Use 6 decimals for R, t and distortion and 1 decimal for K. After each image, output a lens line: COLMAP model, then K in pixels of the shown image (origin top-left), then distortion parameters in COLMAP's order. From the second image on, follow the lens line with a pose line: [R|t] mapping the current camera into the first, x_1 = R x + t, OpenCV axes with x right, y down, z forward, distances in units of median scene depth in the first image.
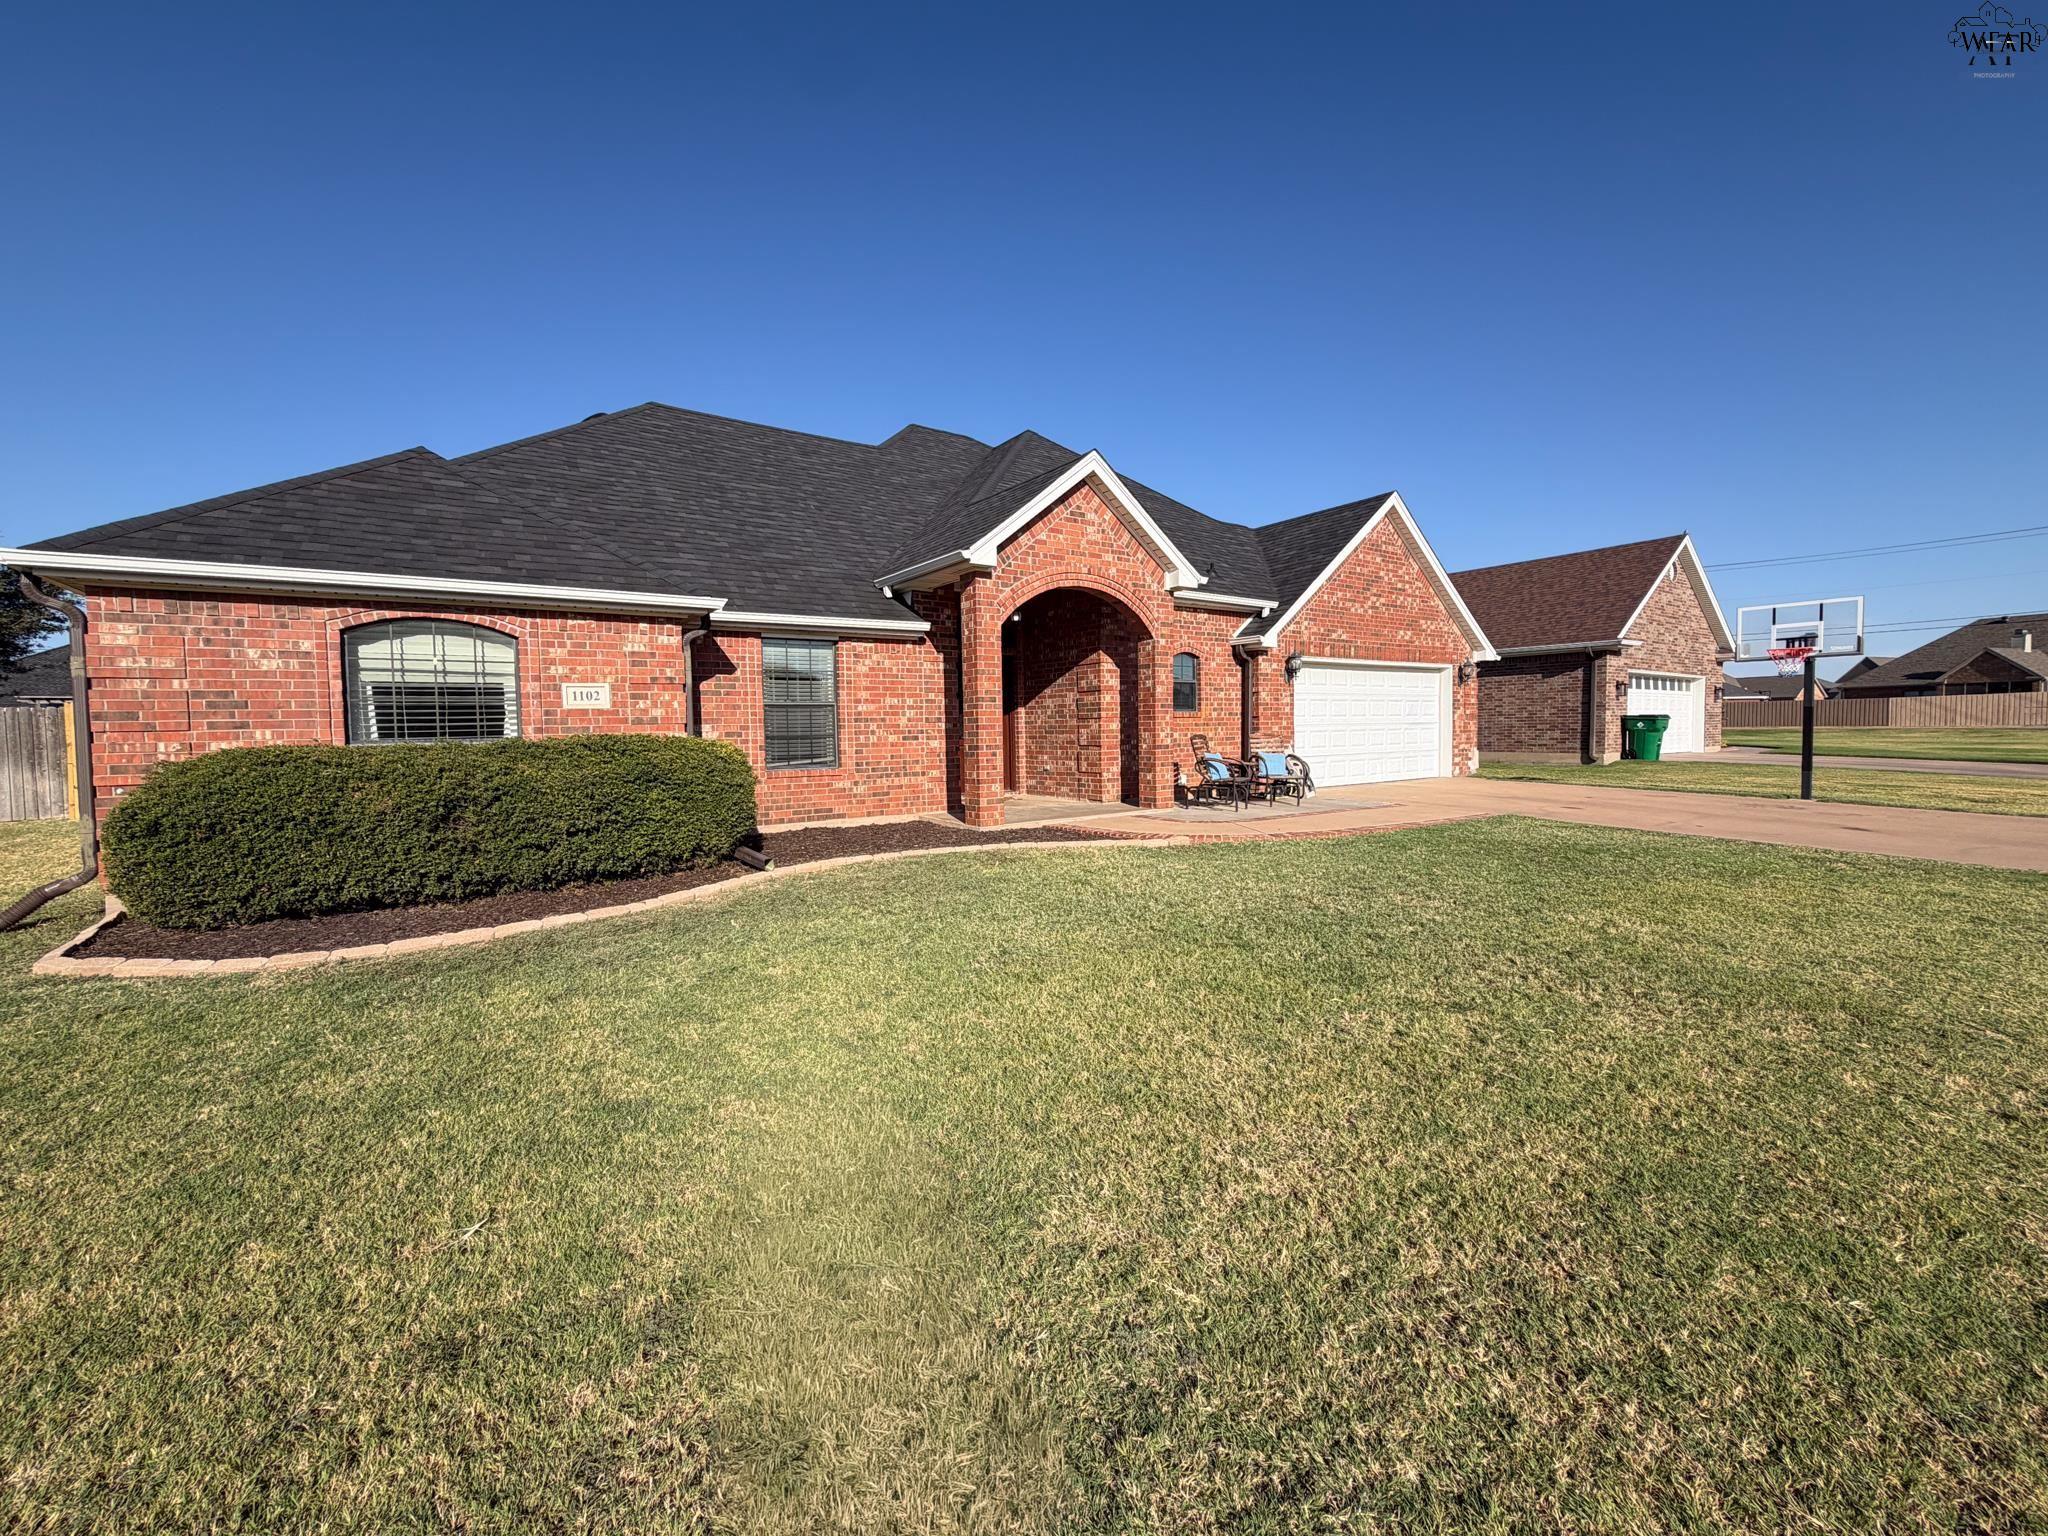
lens RADIAL K [[818.1, 0, 1009.4], [0, 818.1, 763.6], [0, 0, 1]] dist [0.001279, -0.000074]
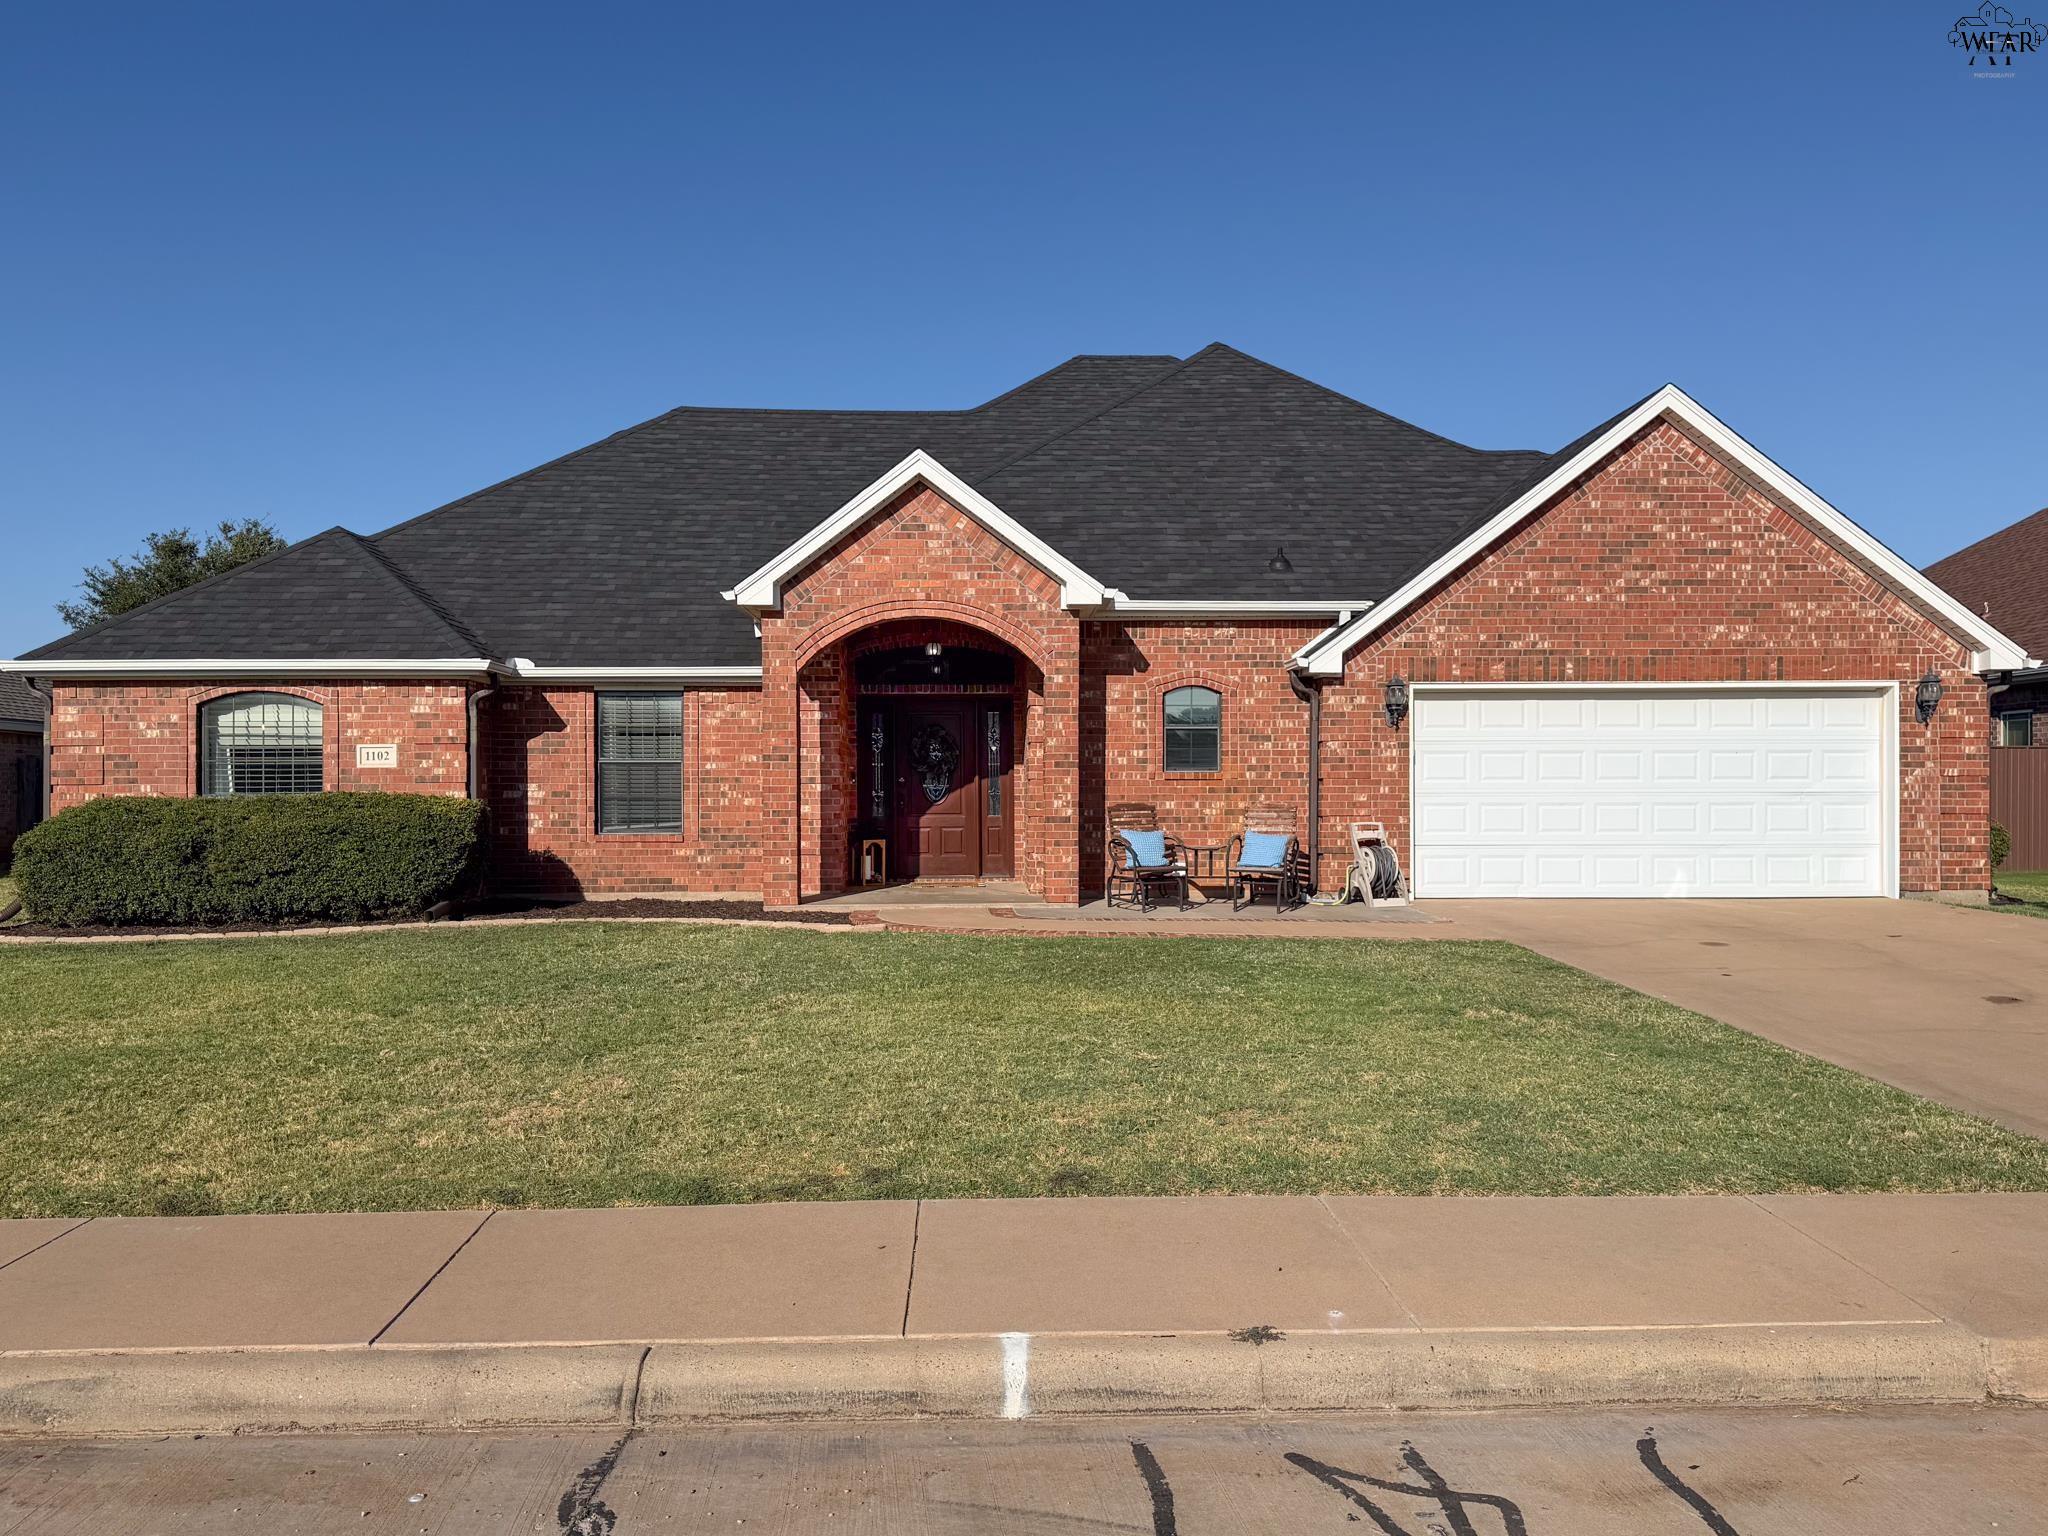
lens RADIAL K [[1525.2, 0, 1022.9], [0, 1525.2, 778.7], [0, 0, 1]] dist [0.147927, -0.228242]
pose [[0.841469, 0.008478, -0.540238, 1.230367], [-0.035412, 0.998592, -0.039486, -0.001930], [0.539143, 0.052358, 0.840585, -0.246384]]
